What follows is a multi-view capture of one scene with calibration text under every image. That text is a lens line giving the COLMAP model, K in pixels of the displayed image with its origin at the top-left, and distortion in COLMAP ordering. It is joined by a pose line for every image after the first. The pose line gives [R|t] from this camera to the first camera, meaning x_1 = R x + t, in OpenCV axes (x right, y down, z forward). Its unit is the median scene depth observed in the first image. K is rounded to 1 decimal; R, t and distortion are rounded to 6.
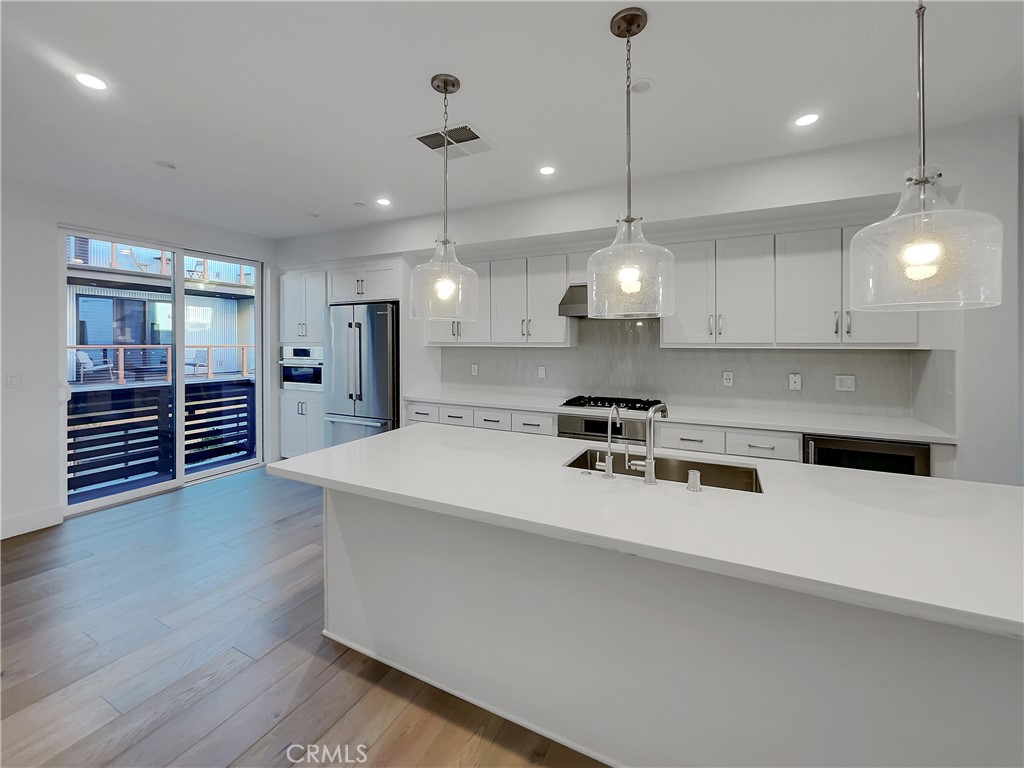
lens RADIAL K [[430.0, 0, 499.4], [0, 430.0, 342.8], [0, 0, 1]] dist [-0.001013, 0.000046]
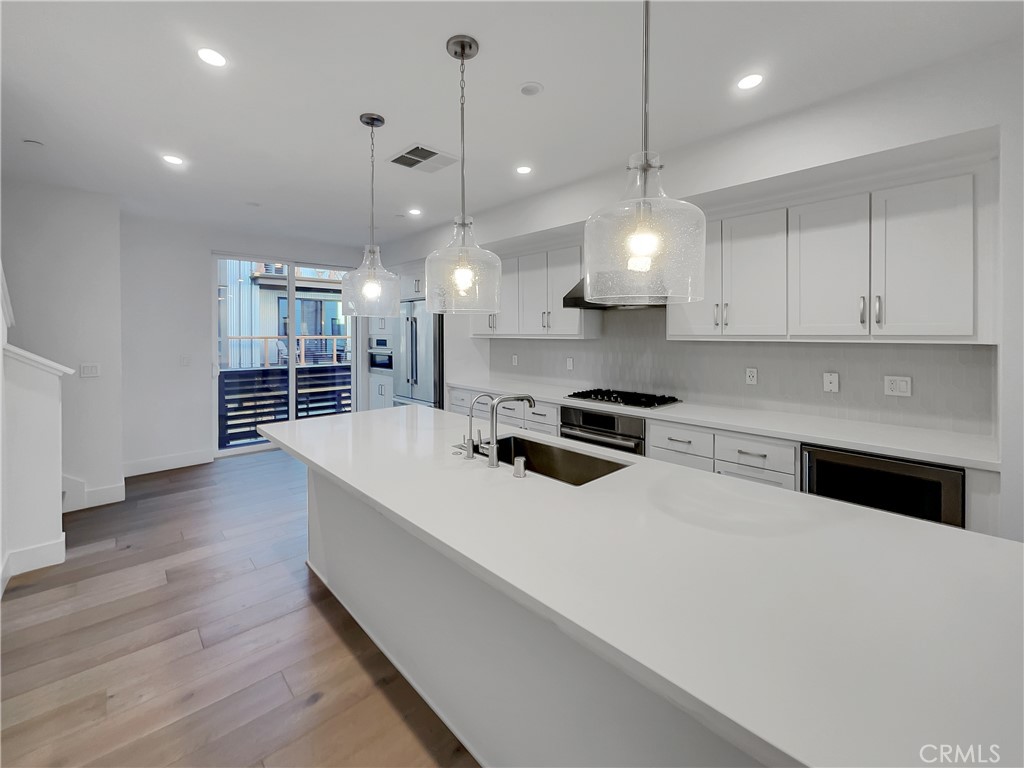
lens RADIAL K [[431.7, 0, 493.9], [0, 431.7, 333.7], [0, 0, 1]] dist [0.000176, 0.000059]
pose [[0.936097, -0.000770, -0.351742, 0.336298], [0.000742, 1.000000, -0.000214, -0.002263], [0.351742, -0.000061, 0.936097, -0.006086]]
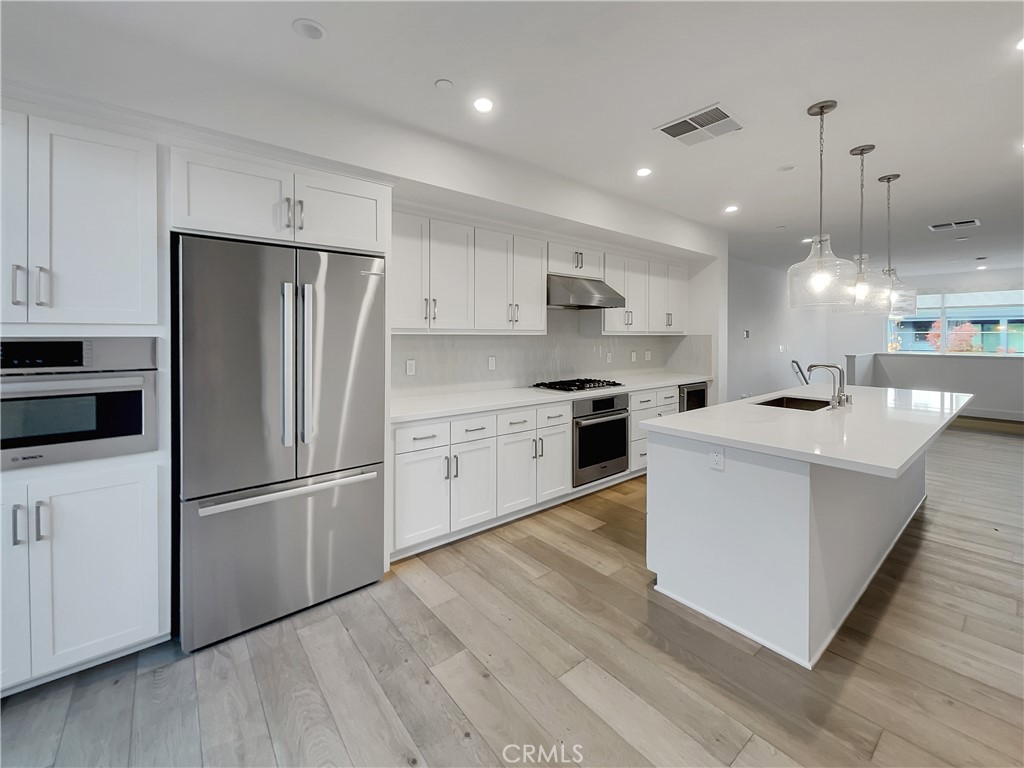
lens RADIAL K [[455.1, 0, 507.9], [0, 455.1, 330.4], [0, 0, 1]] dist [0.002072, 0.000076]
pose [[0.378995, 0.005851, 0.925380, -0.882919], [-0.001578, 0.999983, -0.005677, 0.006496], [-0.925398, 0.000691, 0.378997, 0.721406]]
